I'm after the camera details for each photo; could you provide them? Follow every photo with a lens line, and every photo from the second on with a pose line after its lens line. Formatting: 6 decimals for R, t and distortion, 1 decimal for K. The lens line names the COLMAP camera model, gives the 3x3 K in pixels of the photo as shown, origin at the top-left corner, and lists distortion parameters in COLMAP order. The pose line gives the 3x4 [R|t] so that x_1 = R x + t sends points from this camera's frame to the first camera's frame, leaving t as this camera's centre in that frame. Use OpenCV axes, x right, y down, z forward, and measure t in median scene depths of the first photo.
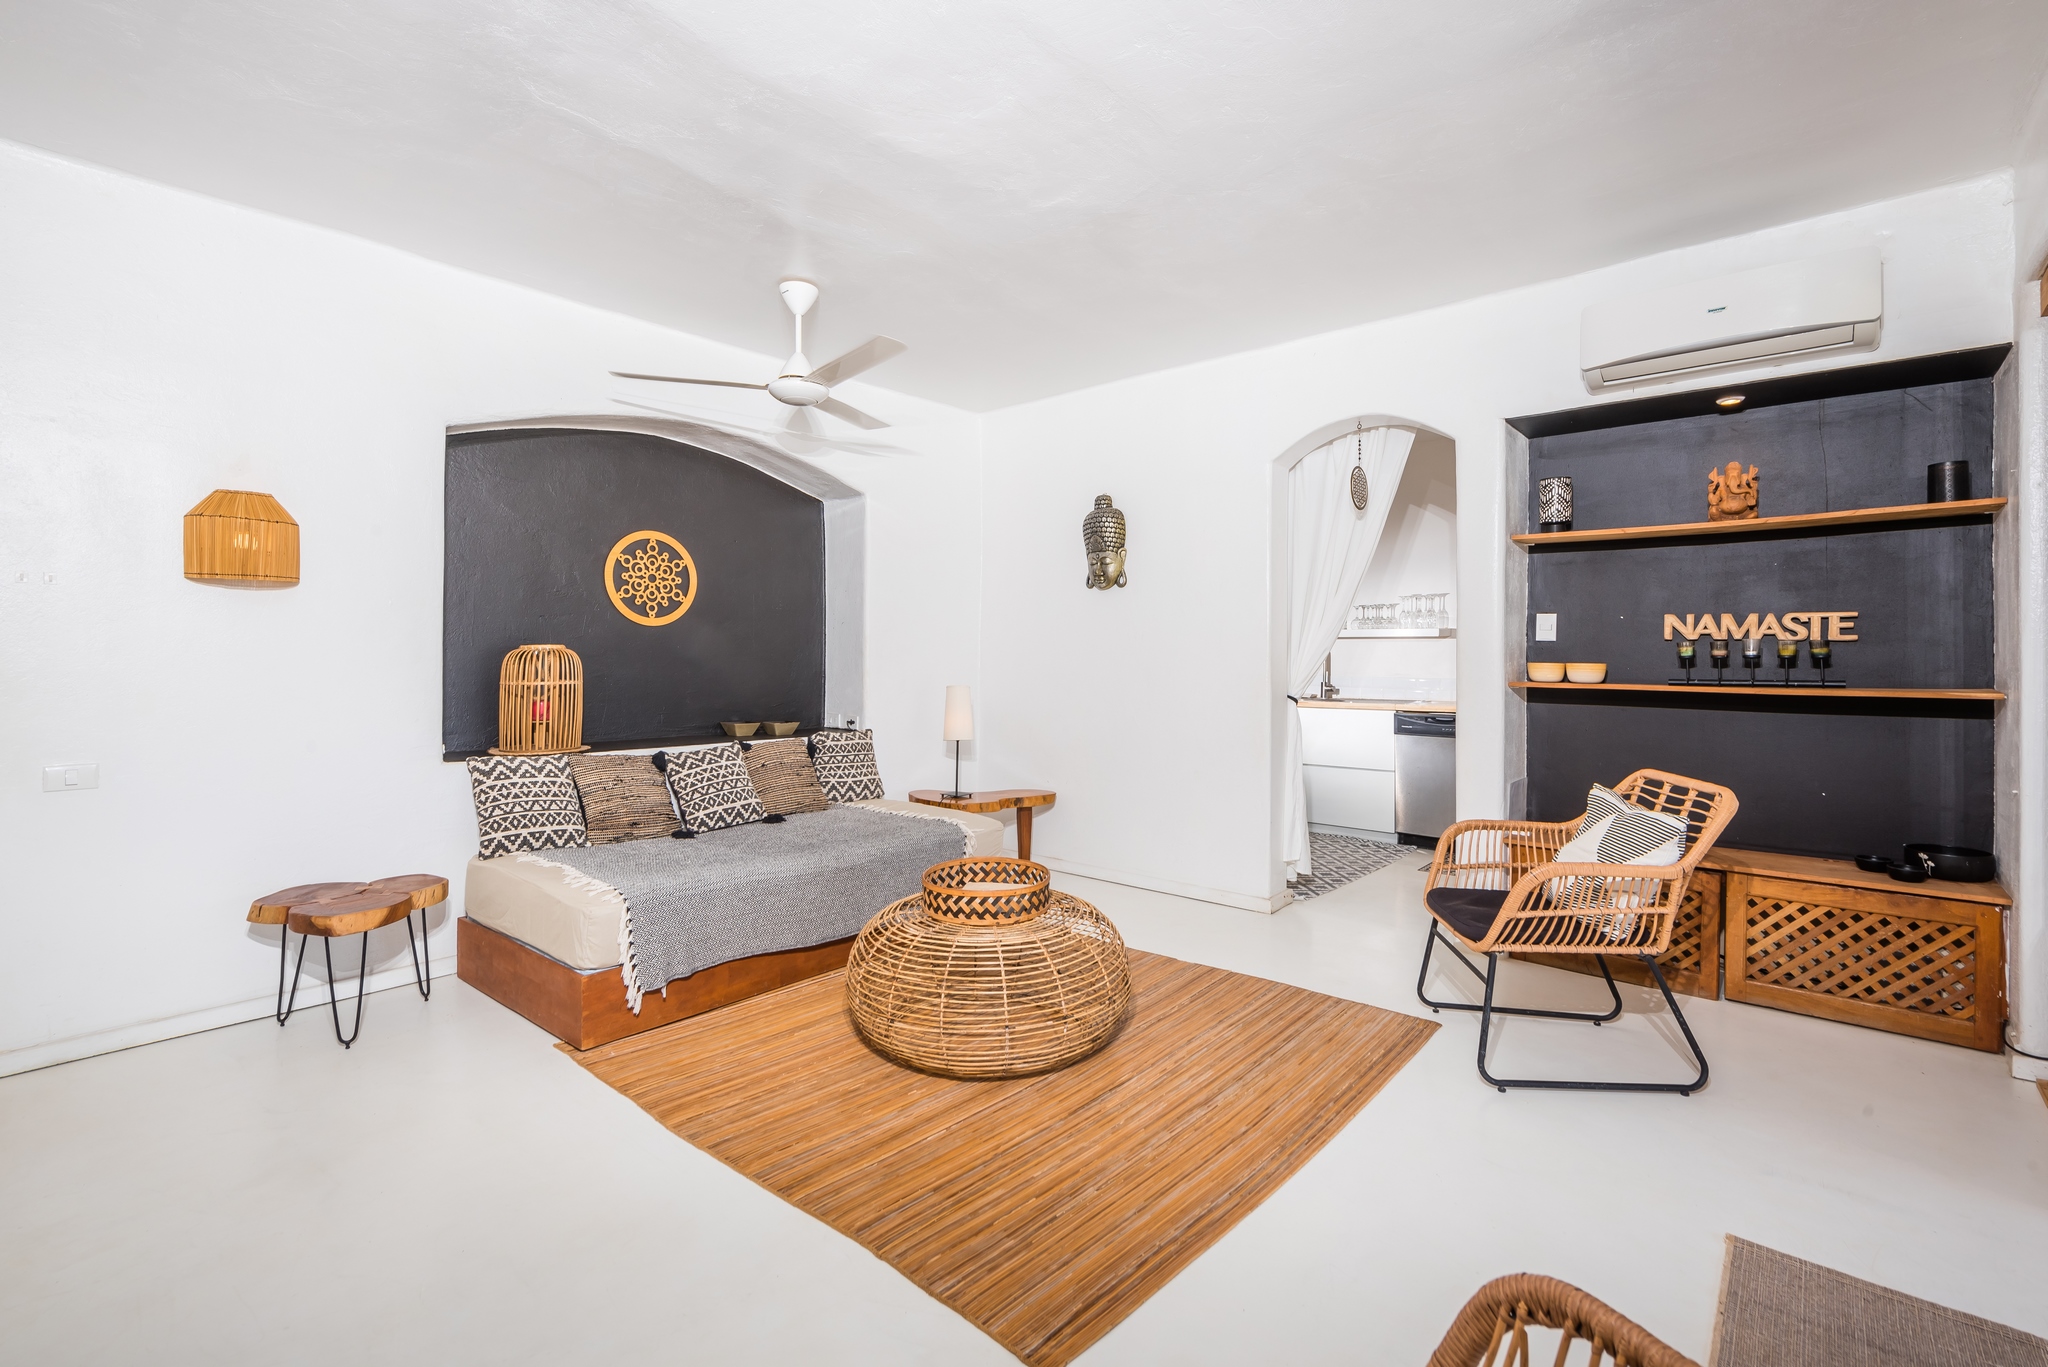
lens RADIAL K [[902.7, 0, 1016.1], [0, 902.7, 679.5], [0, 0, 1]] dist [0.019502, 0.000108]
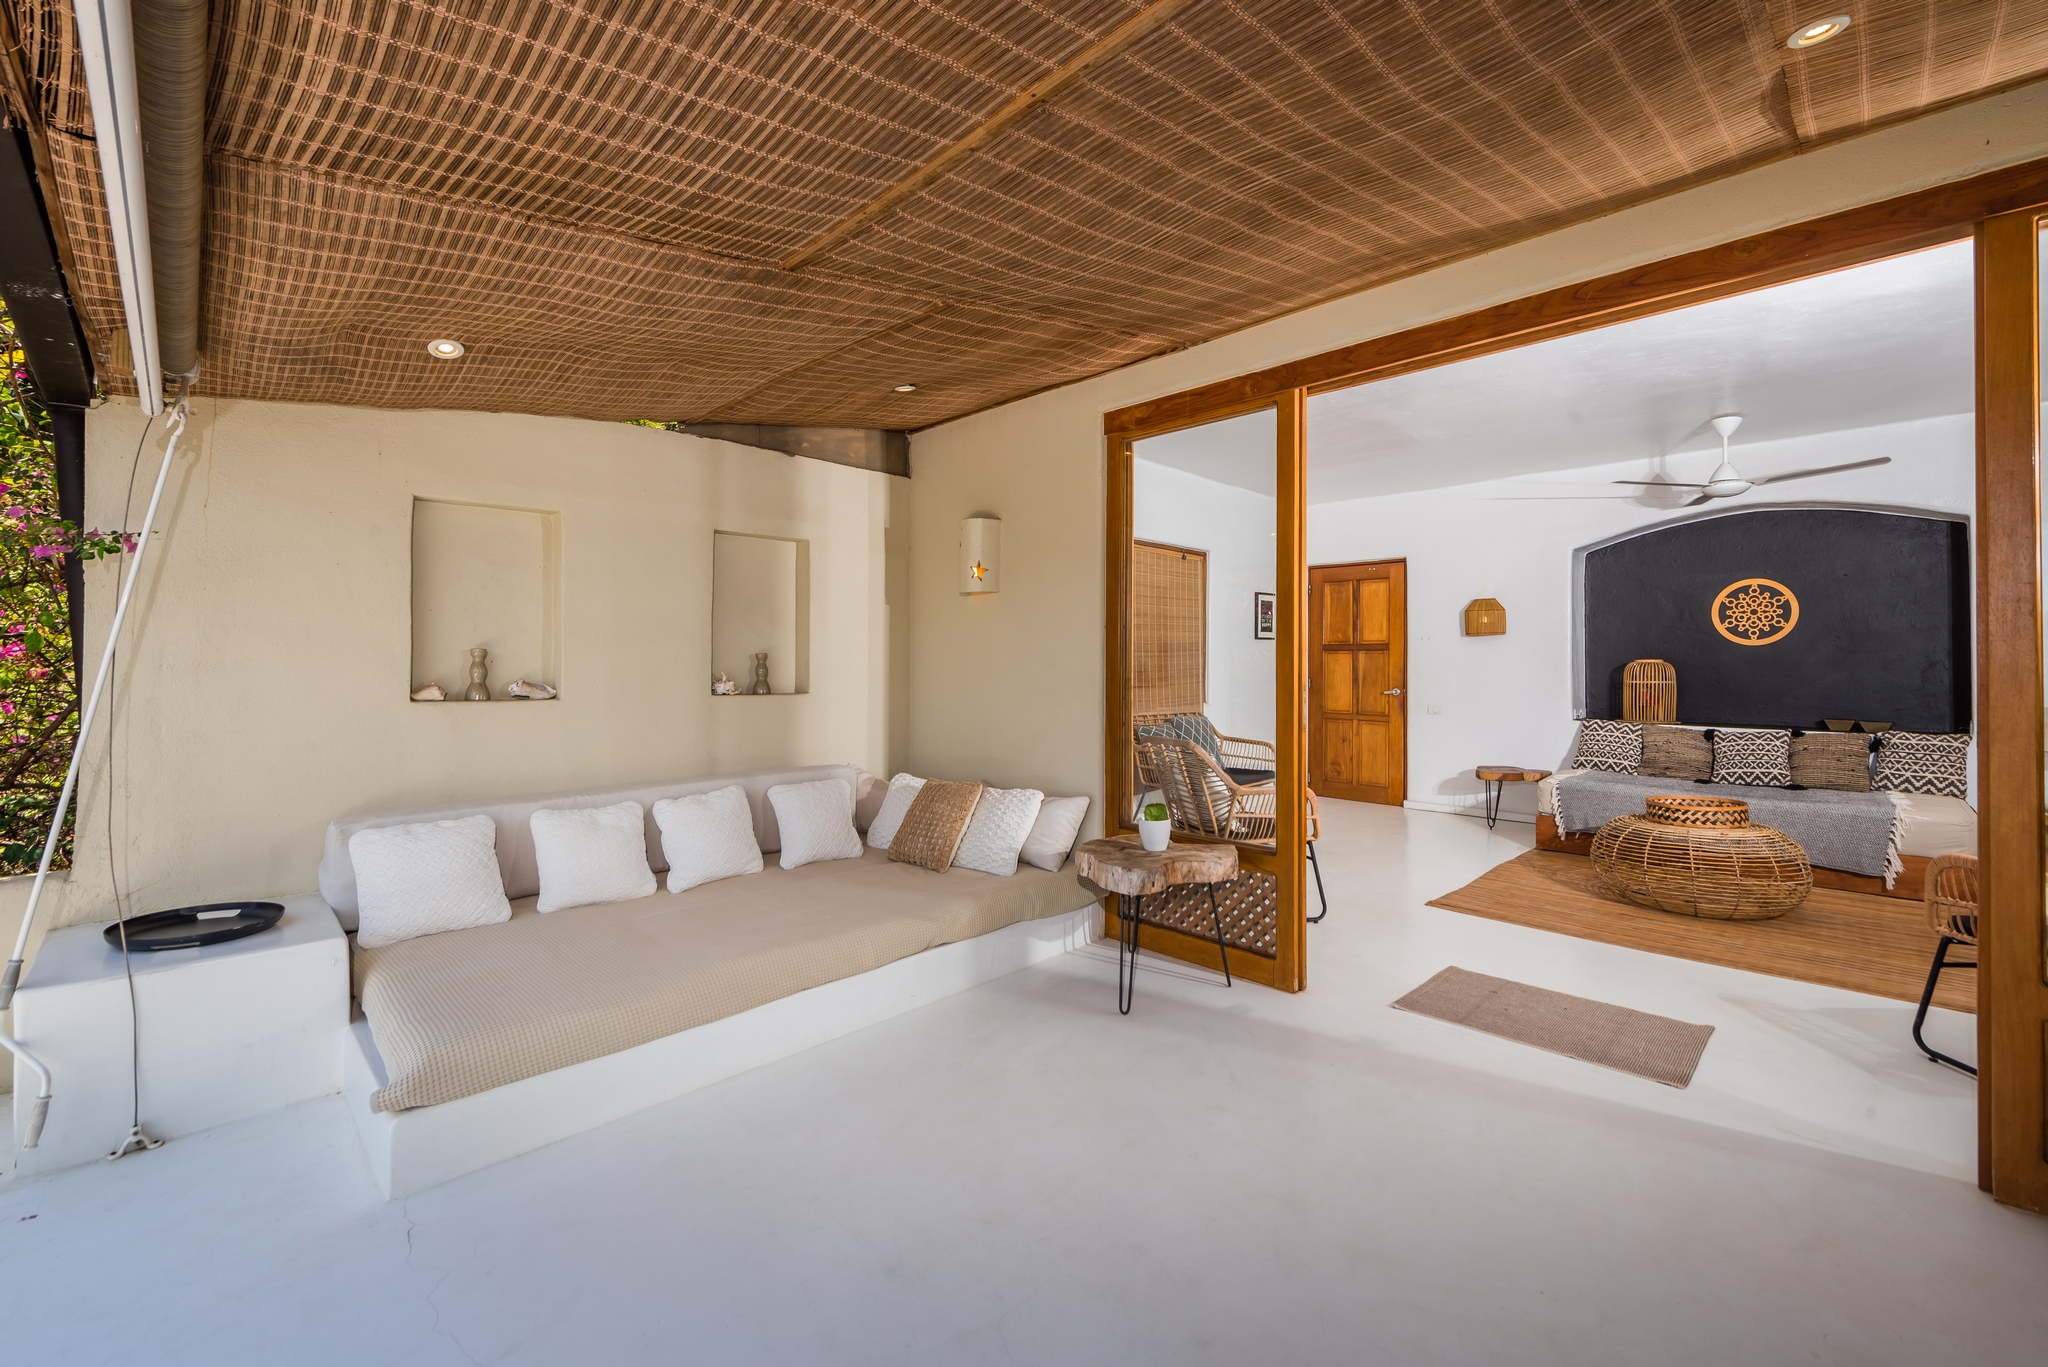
lens RADIAL K [[833.8, 0, 1024.1], [0, 833.8, 661.4], [0, 0, 1]] dist [0.000222, -0.000129]
pose [[-0.057247, -0.012964, -0.998276, 0.985355], [-0.035020, 0.999326, -0.010969, 0.020619], [0.997746, 0.034331, -0.057663, -0.066693]]
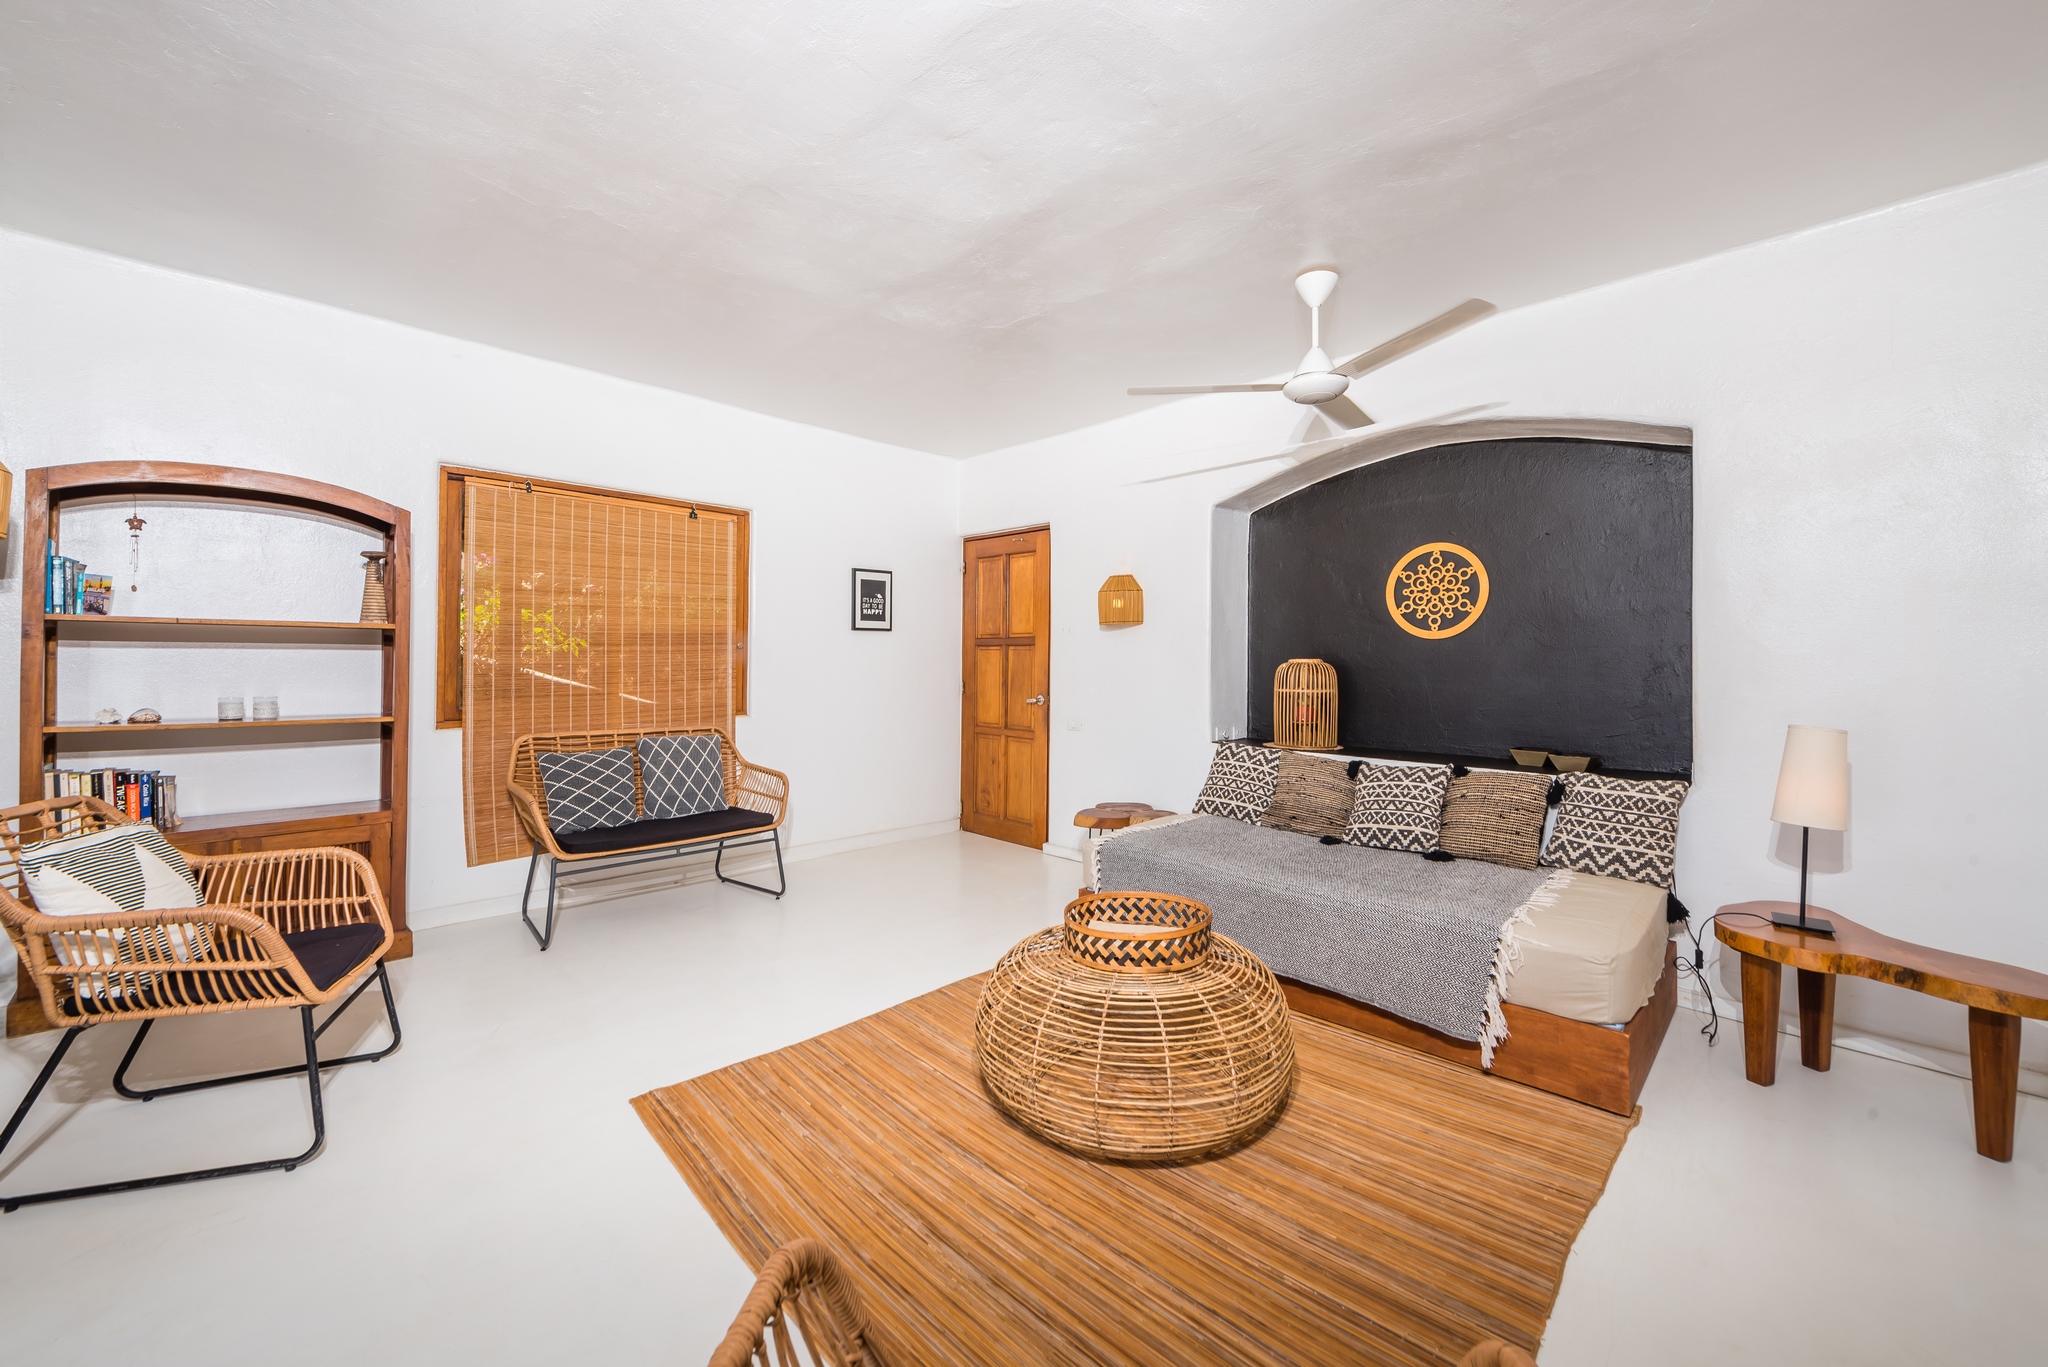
lens RADIAL K [[792.7, 0, 1017.7], [0, 792.7, 666.4], [0, 0, 1]] dist [0.009911, -0.003866]
pose [[-0.056544, -0.005623, -0.998384, 0.493438], [-0.040389, 0.999178, -0.003341, -0.008492], [0.997583, 0.040135, -0.056724, 0.608629]]
